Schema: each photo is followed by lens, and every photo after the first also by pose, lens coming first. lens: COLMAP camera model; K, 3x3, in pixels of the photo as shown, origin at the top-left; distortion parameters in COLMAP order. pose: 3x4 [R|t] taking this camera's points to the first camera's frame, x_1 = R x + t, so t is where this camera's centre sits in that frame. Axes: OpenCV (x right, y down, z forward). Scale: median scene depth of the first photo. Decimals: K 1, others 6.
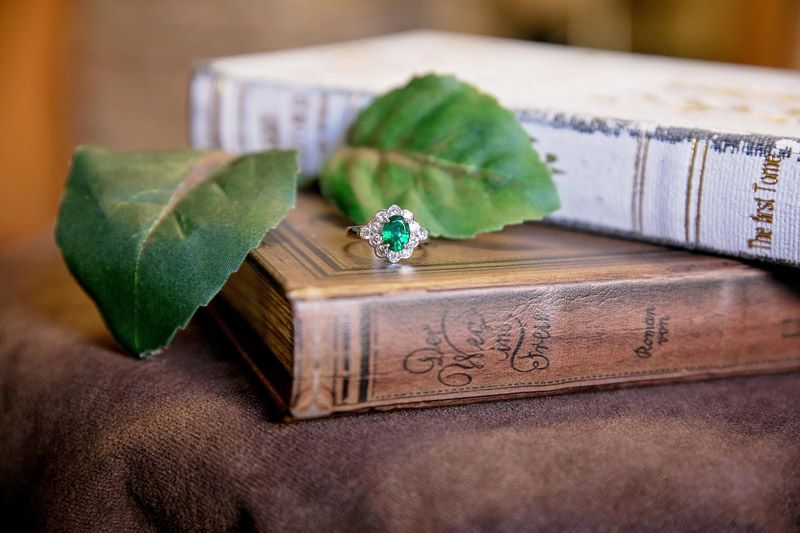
lens RADIAL K [[1291.3, 0, 399.3], [0, 1291.3, 268.2], [0, 0, 1]] dist [-0.127819, 0.000000]
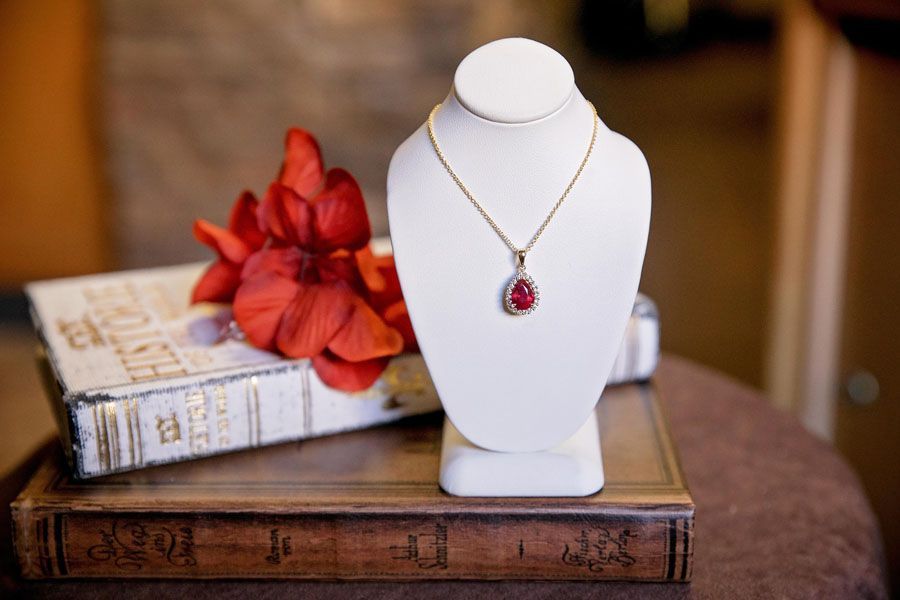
lens RADIAL K [[1452.7, 0, 454.5], [0, 1452.7, 297.3], [0, 0, 1]] dist [-0.127819, 0.000000]
pose [[0.933964, 0.068082, -0.350821, 0.947921], [-0.043716, 0.996078, 0.076922, -0.362758], [0.354683, -0.056506, 0.933278, -0.382549]]
